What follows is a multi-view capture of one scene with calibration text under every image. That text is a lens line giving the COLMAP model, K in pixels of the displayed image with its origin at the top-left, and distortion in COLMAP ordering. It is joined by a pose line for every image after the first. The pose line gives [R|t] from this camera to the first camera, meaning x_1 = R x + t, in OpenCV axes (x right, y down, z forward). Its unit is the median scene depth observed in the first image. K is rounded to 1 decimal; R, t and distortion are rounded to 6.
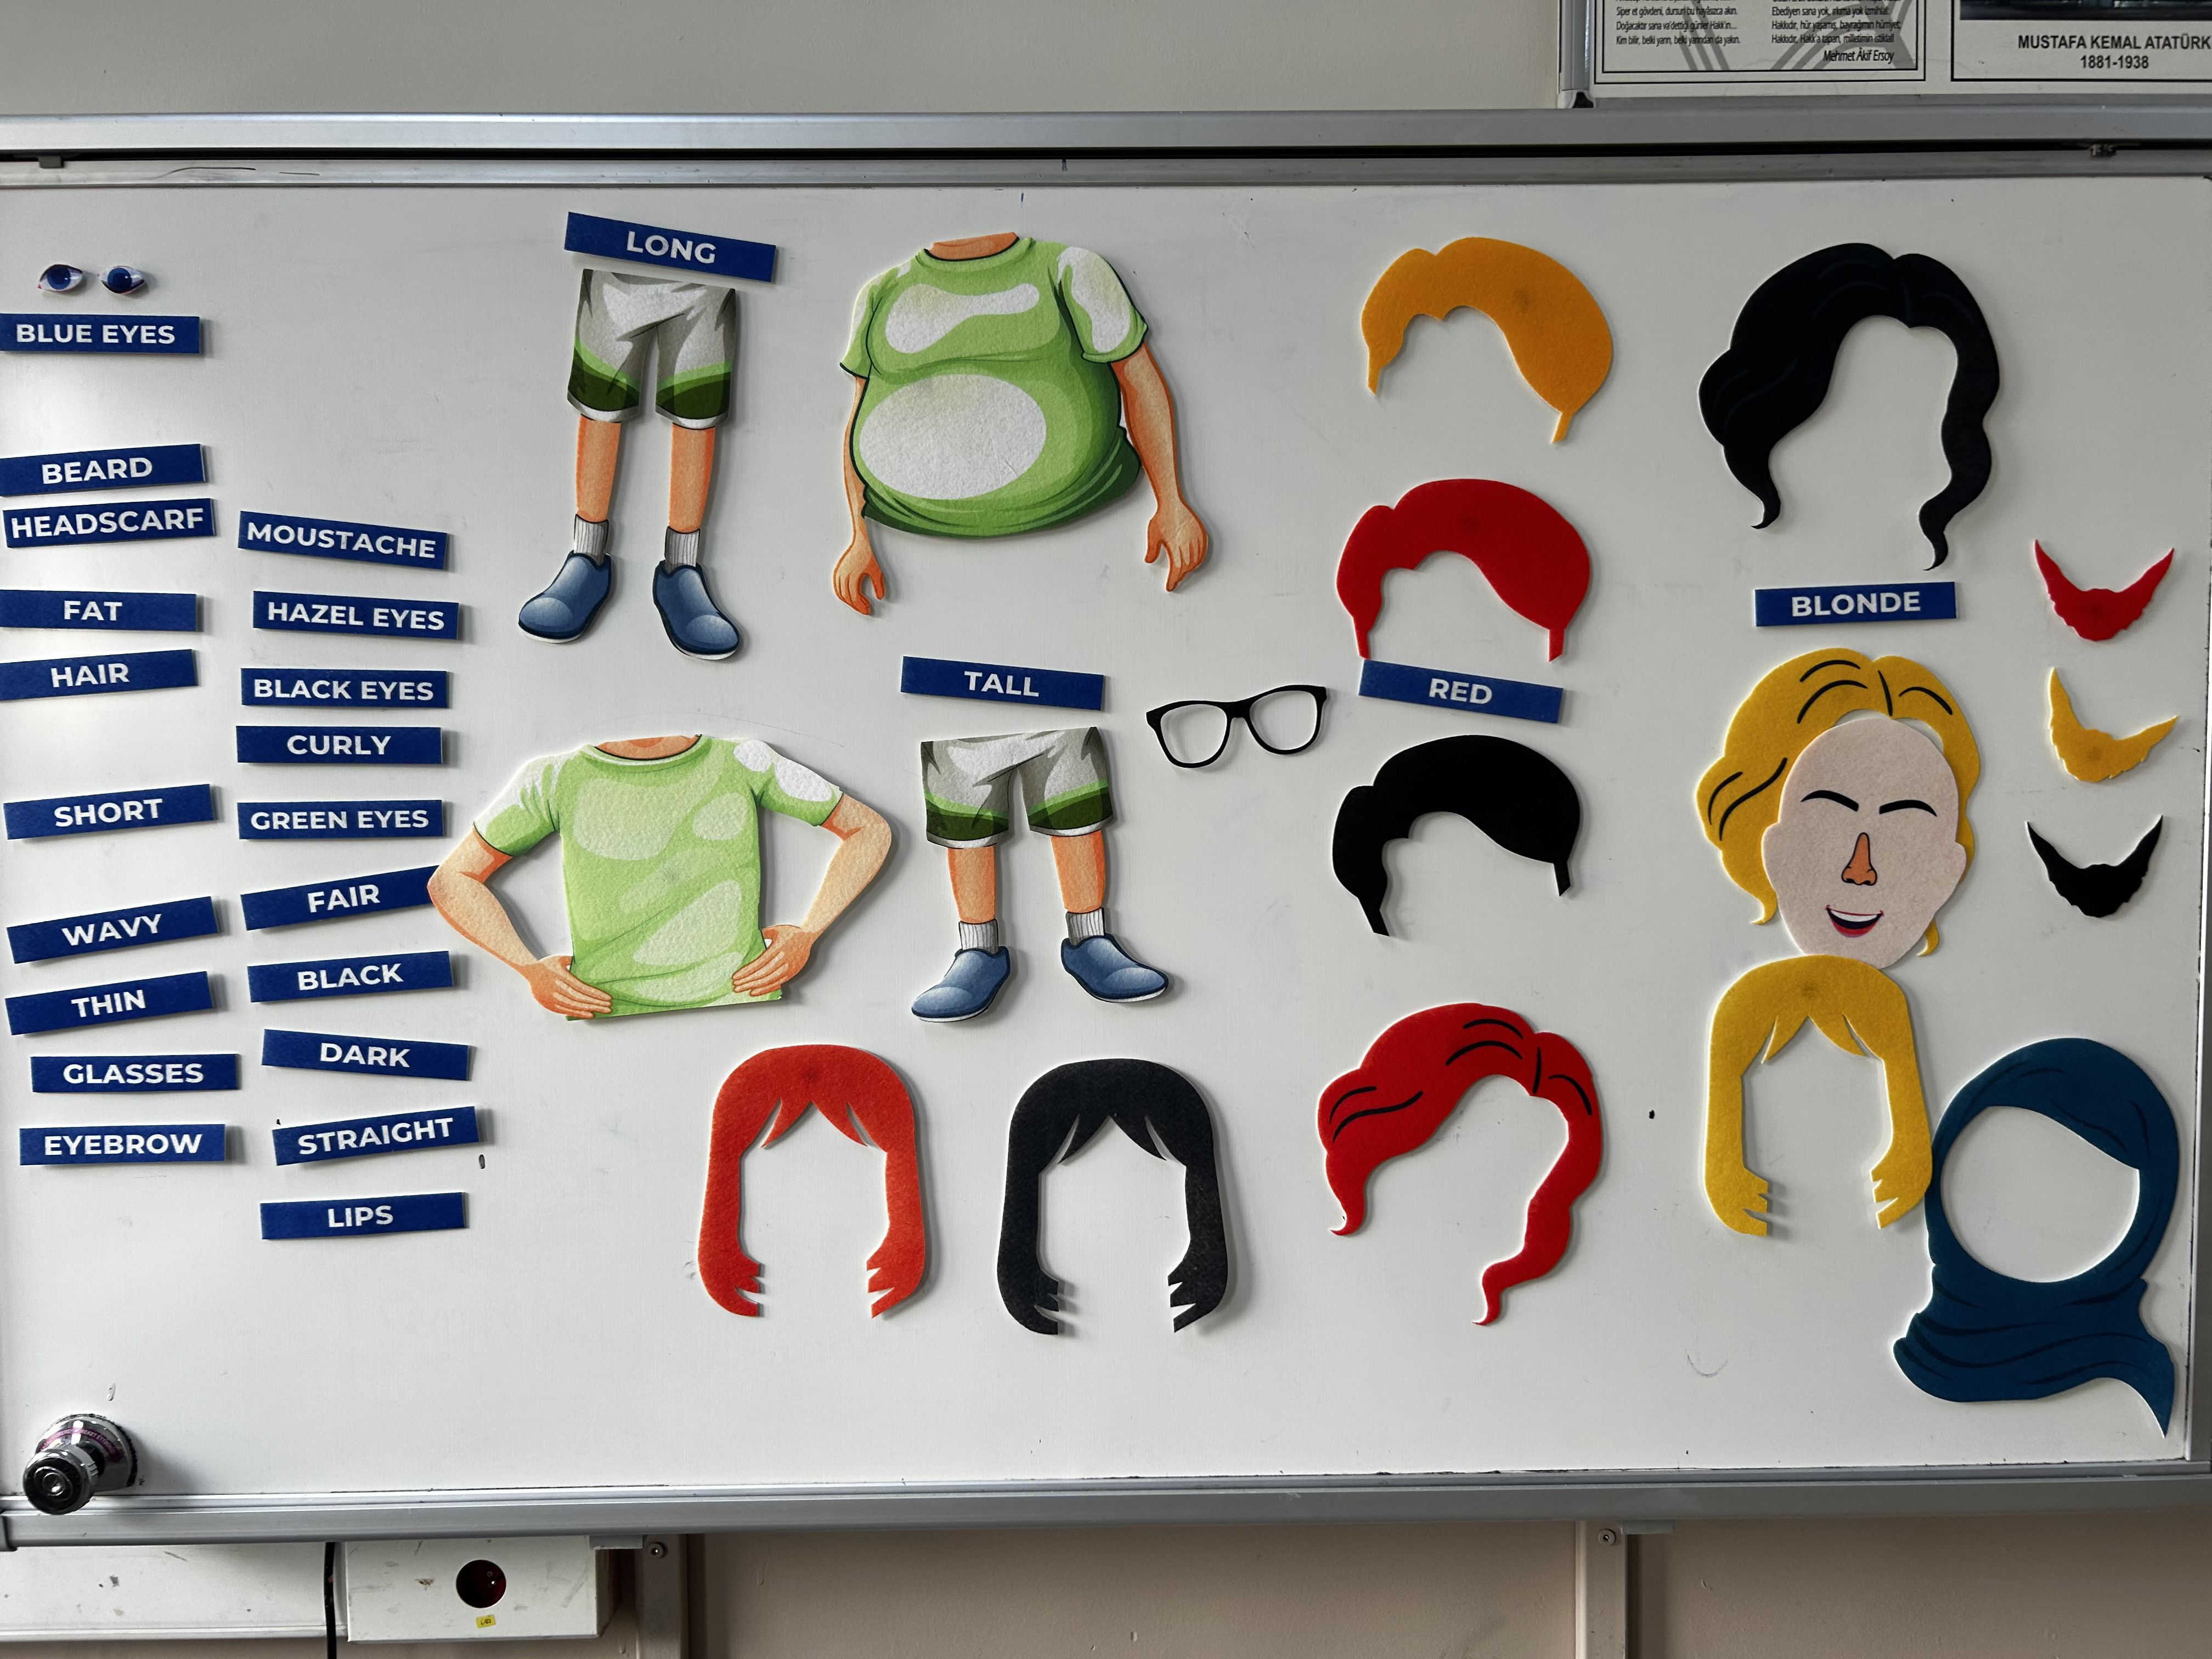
lens RADIAL K [[1651.8, 0, 1126.9], [0, 1651.8, 834.0], [0, 0, 1]] dist [0.044985, -0.051875]
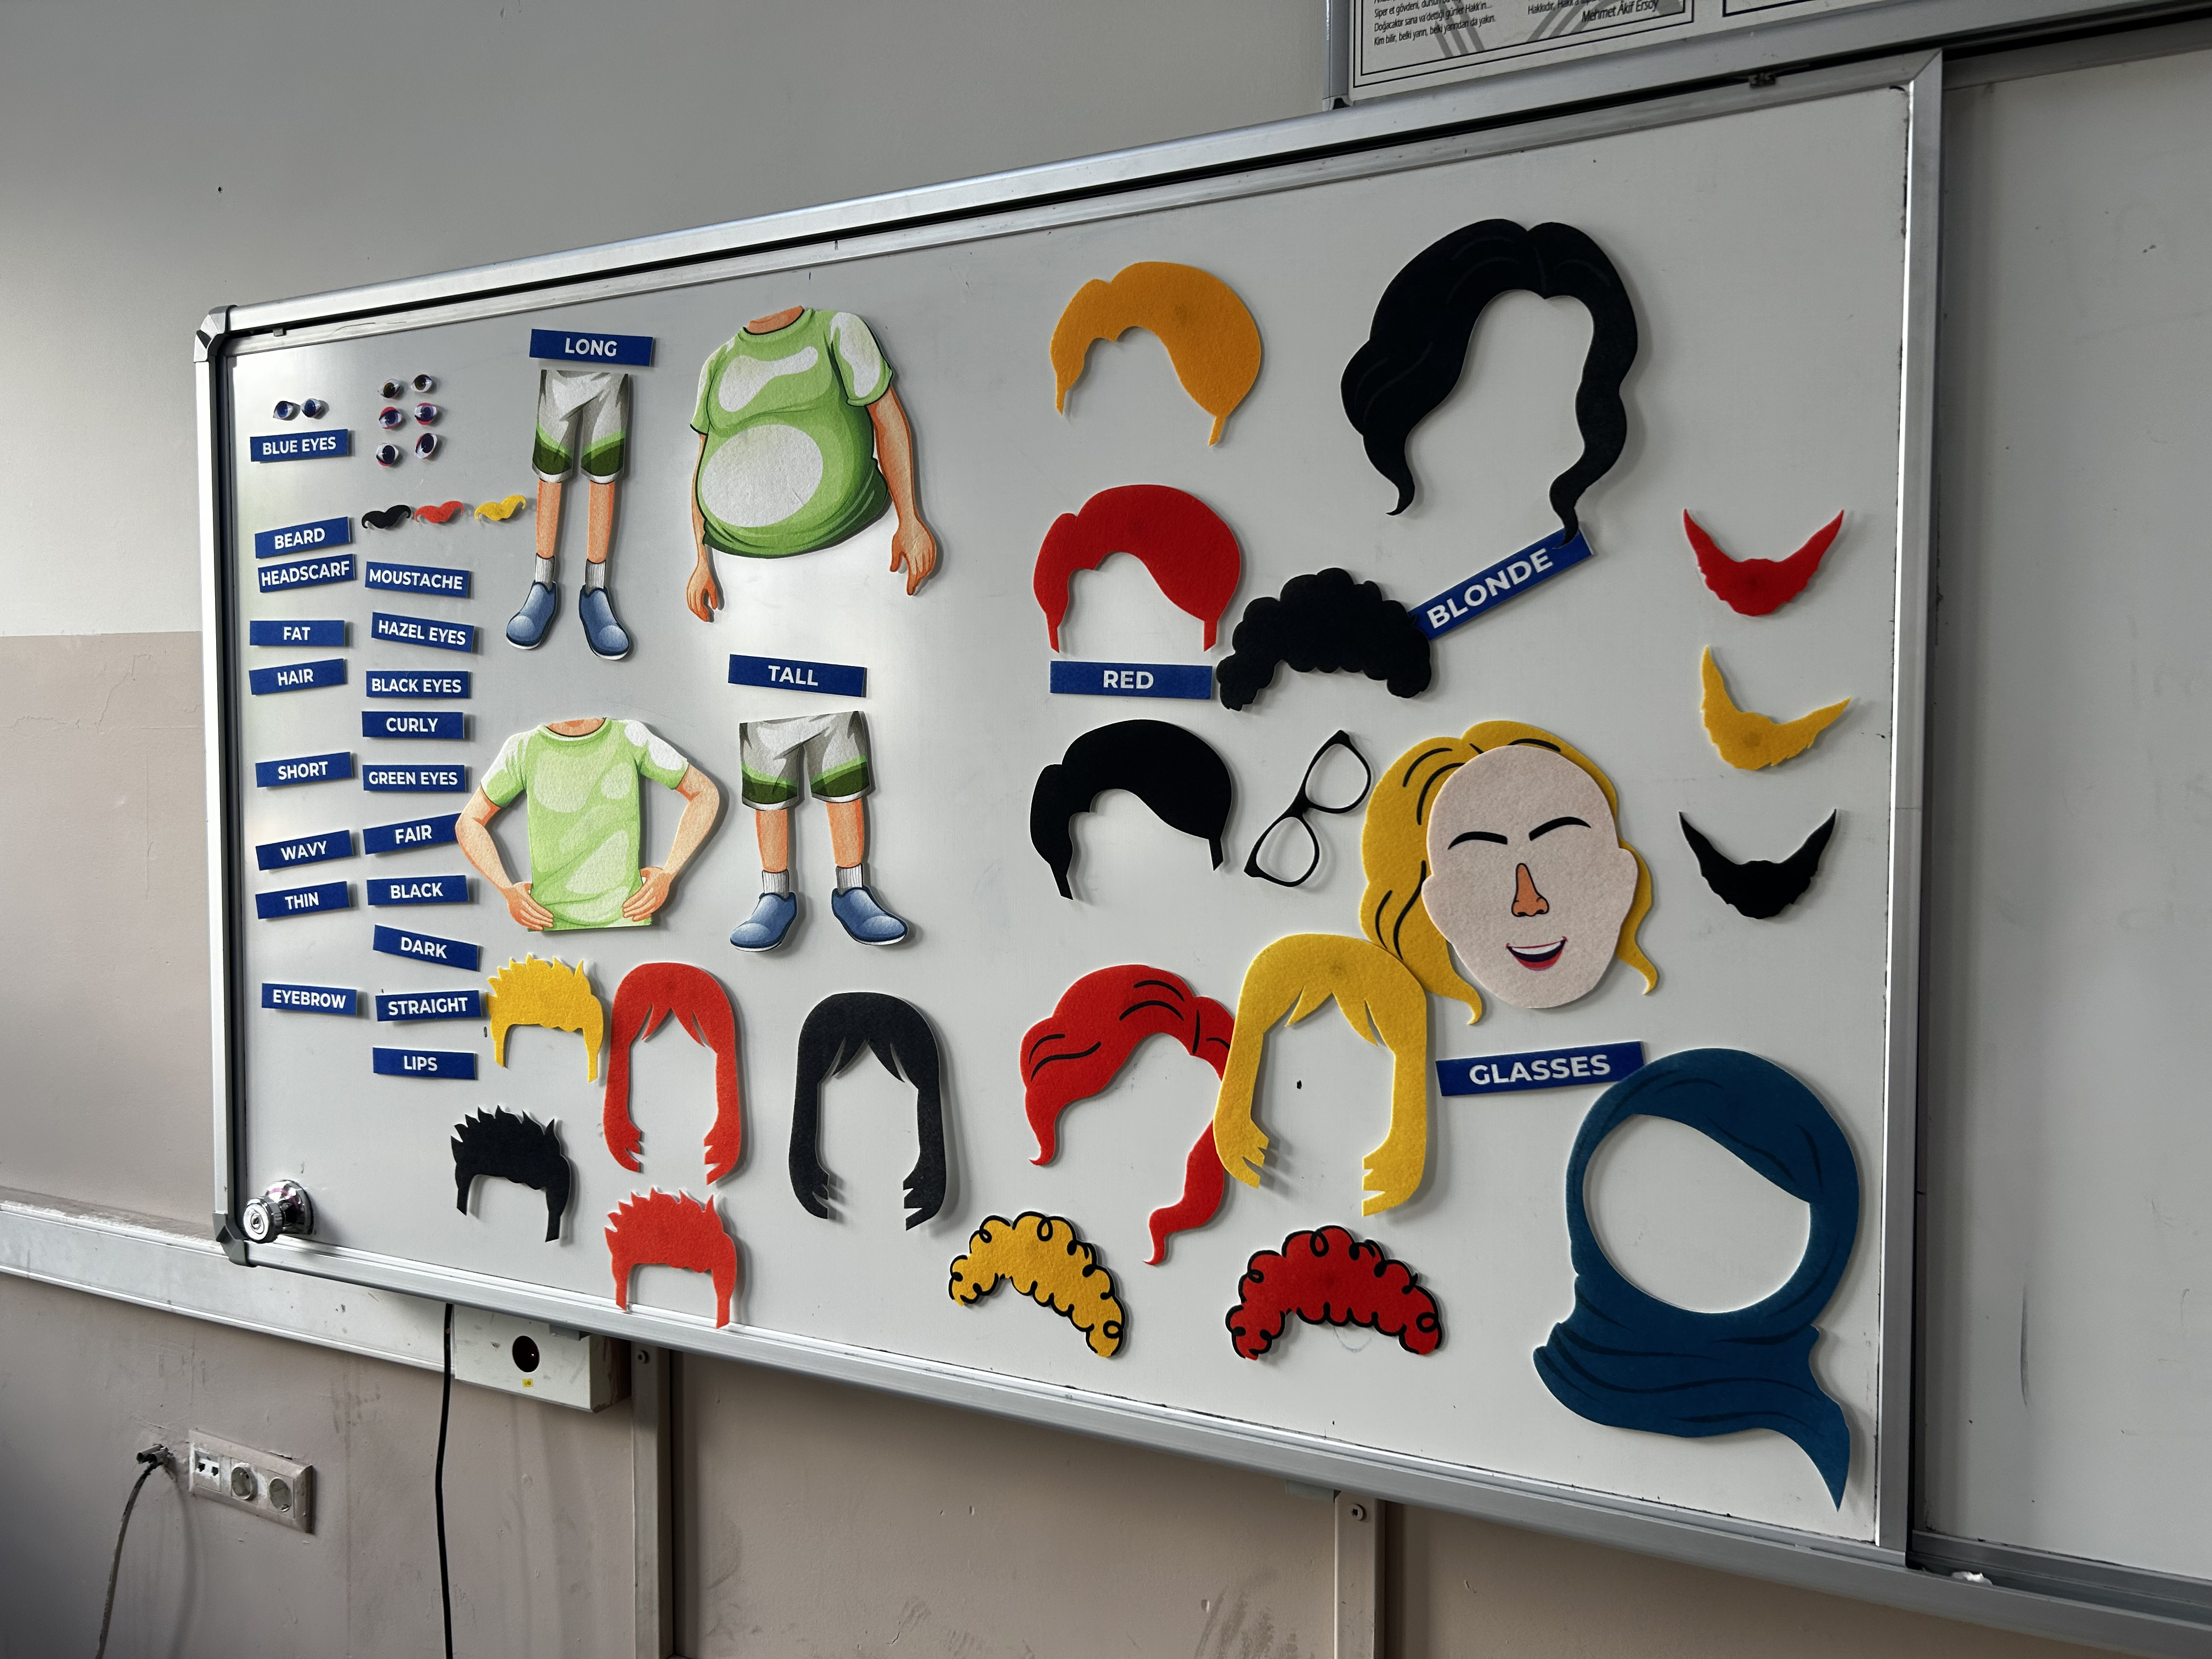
lens RADIAL K [[1651.8, 0, 1126.8], [0, 1651.8, 825.6], [0, 0, 1]] dist [0.044985, -0.051875]
pose [[0.886540, 0.029850, -0.461689, 0.694469], [-0.034595, 0.999400, -0.001815, 0.012799], [0.461357, 0.017581, 0.887040, 0.033878]]
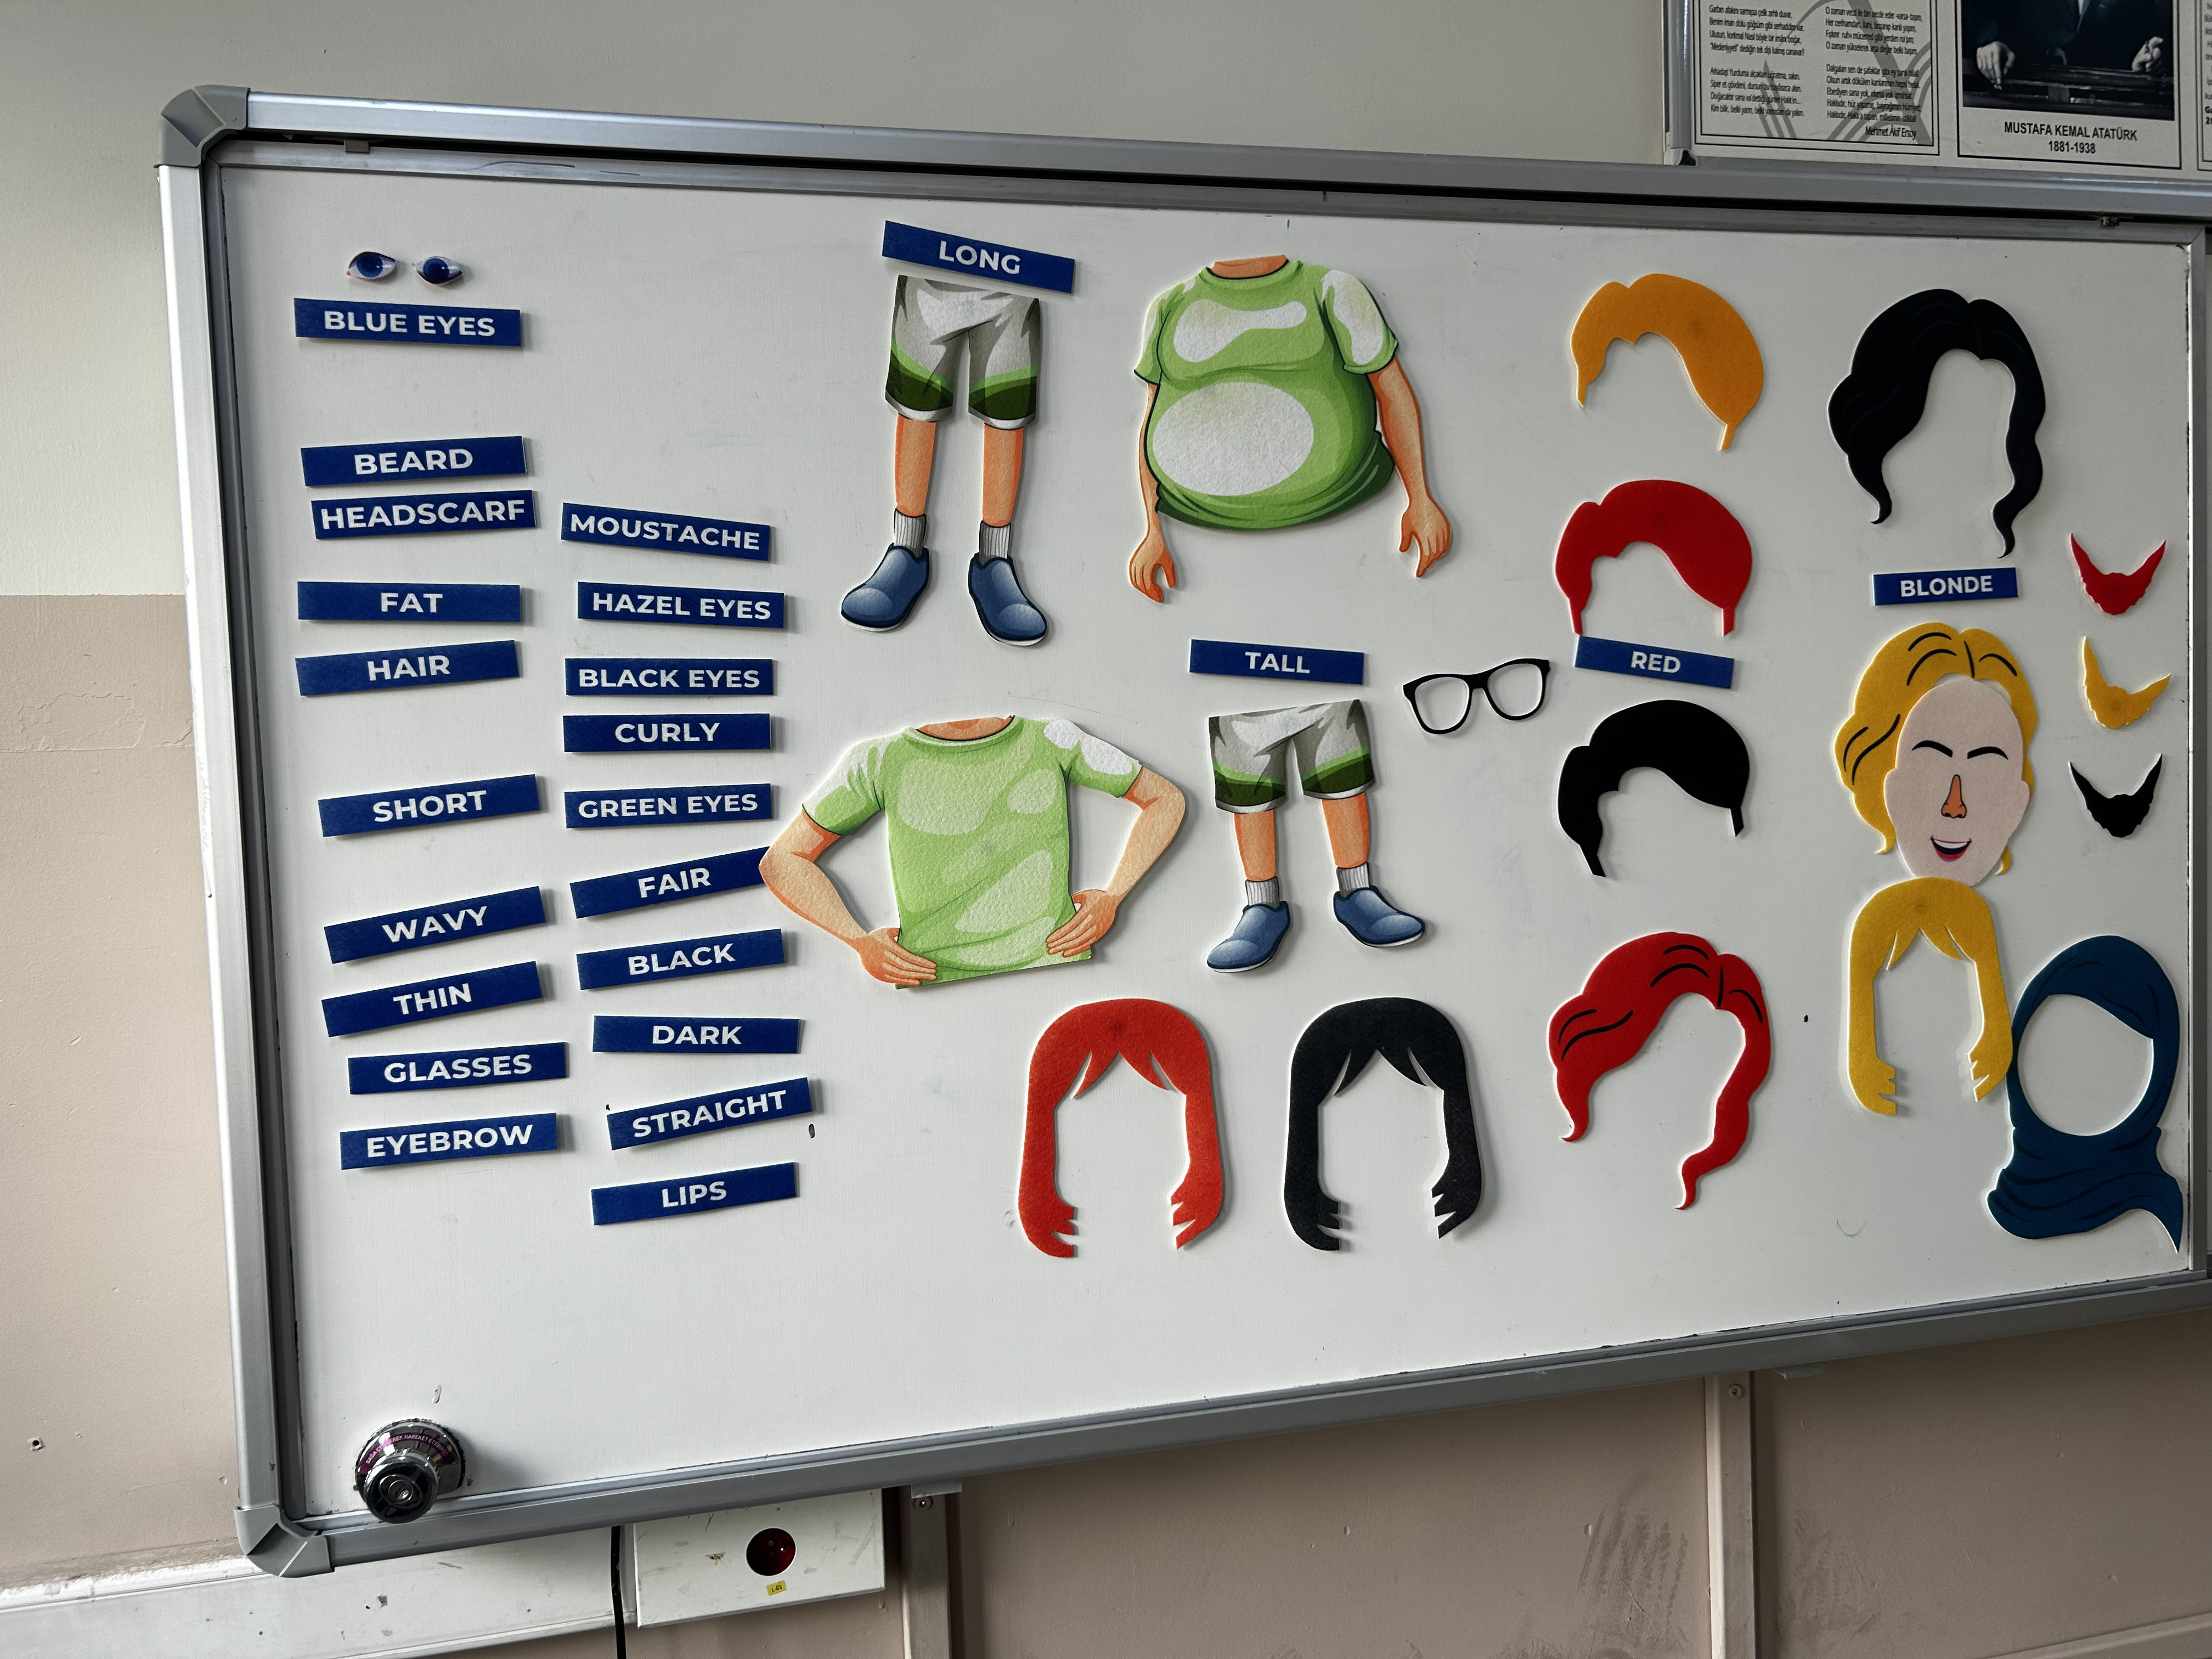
lens RADIAL K [[1651.8, 0, 1105.0], [0, 1651.8, 824.7], [0, 0, 1]] dist [0.044985, -0.051875]
pose [[0.976114, -0.036093, 0.214240, -0.420889], [0.037912, 0.999271, -0.004384, 0.017392], [-0.213925, 0.012401, 0.976771, -0.050332]]
